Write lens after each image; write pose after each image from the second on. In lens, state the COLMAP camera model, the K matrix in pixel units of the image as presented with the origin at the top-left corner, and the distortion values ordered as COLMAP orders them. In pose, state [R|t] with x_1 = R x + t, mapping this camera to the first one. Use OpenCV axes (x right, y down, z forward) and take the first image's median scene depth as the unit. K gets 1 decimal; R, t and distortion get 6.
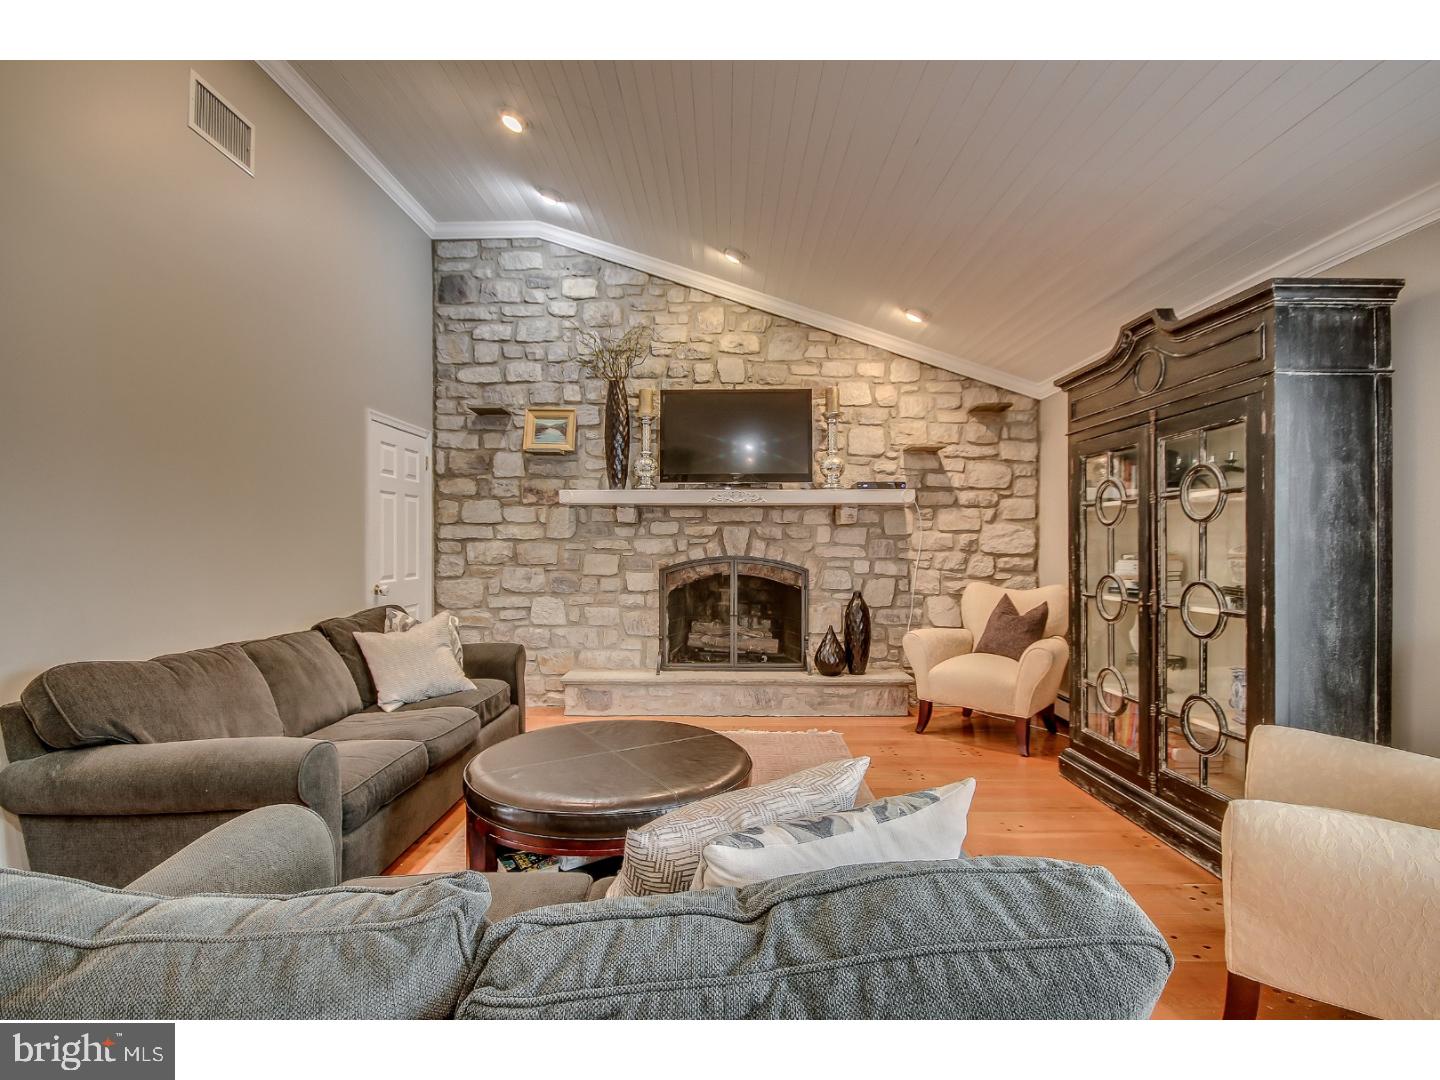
lens RADIAL K [[675.1, 0, 724.2], [0, 675.1, 545.2], [0, 0, 1]] dist [0.000834, -0.000330]
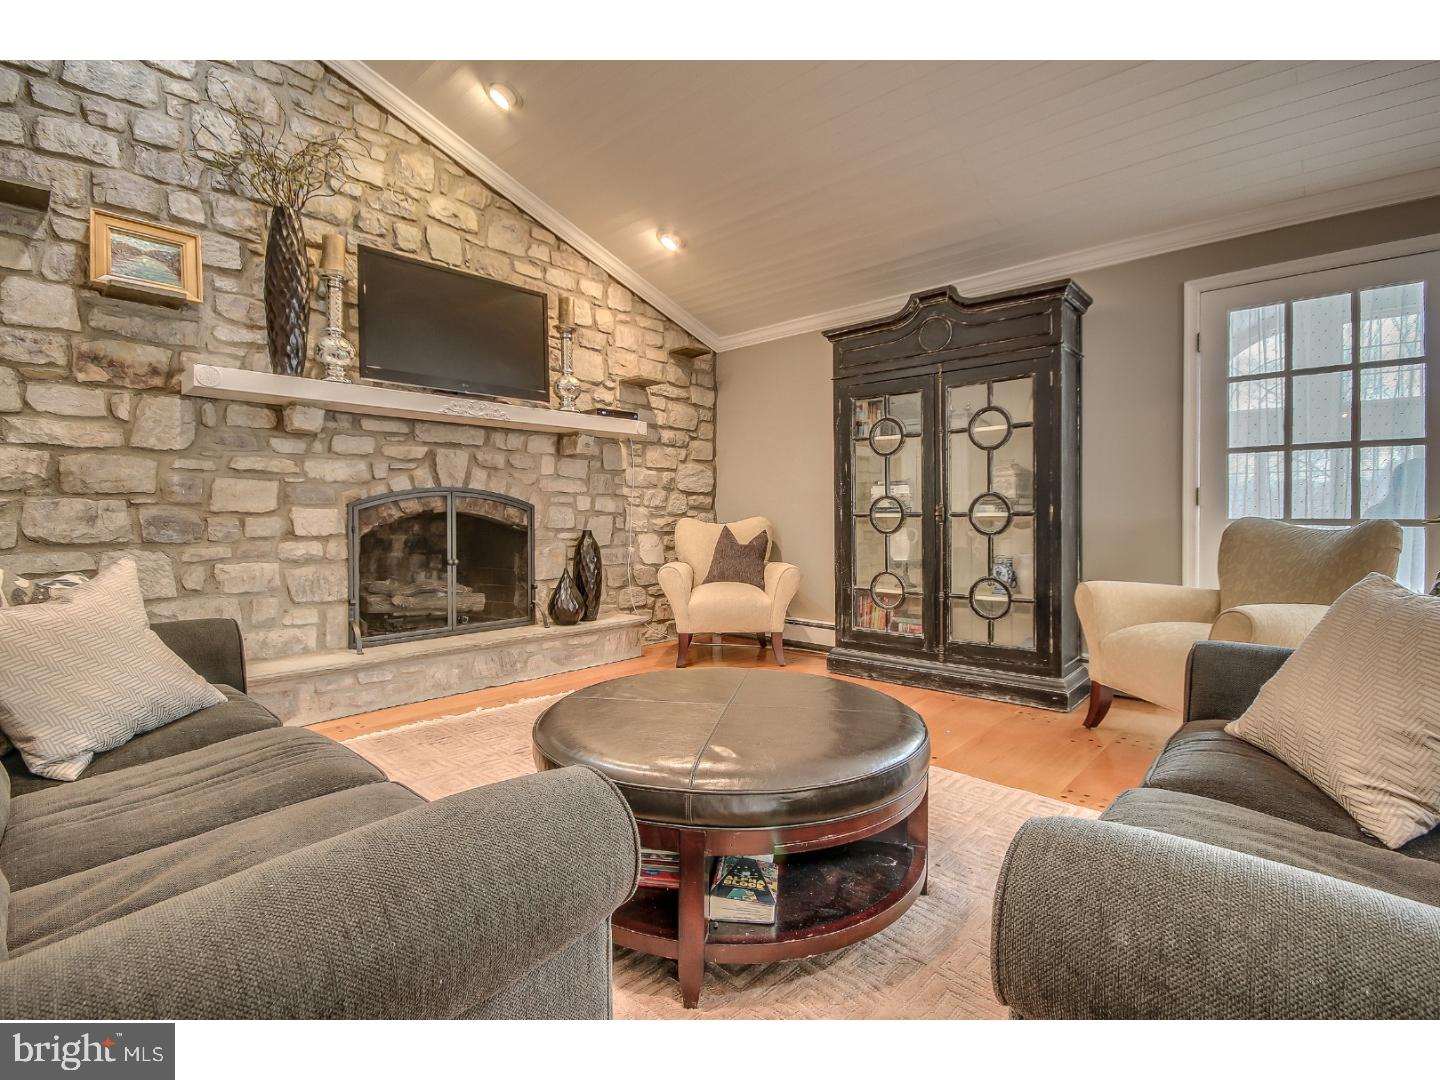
lens RADIAL K [[677.2, 0, 716.5], [0, 677.2, 517.9], [0, 0, 1]] dist [0.009109, -0.009735]
pose [[0.679518, -0.007336, 0.733622, -0.347997], [0.005966, 0.999972, 0.004474, 0.049234], [-0.733634, 0.001336, 0.679543, 0.249491]]
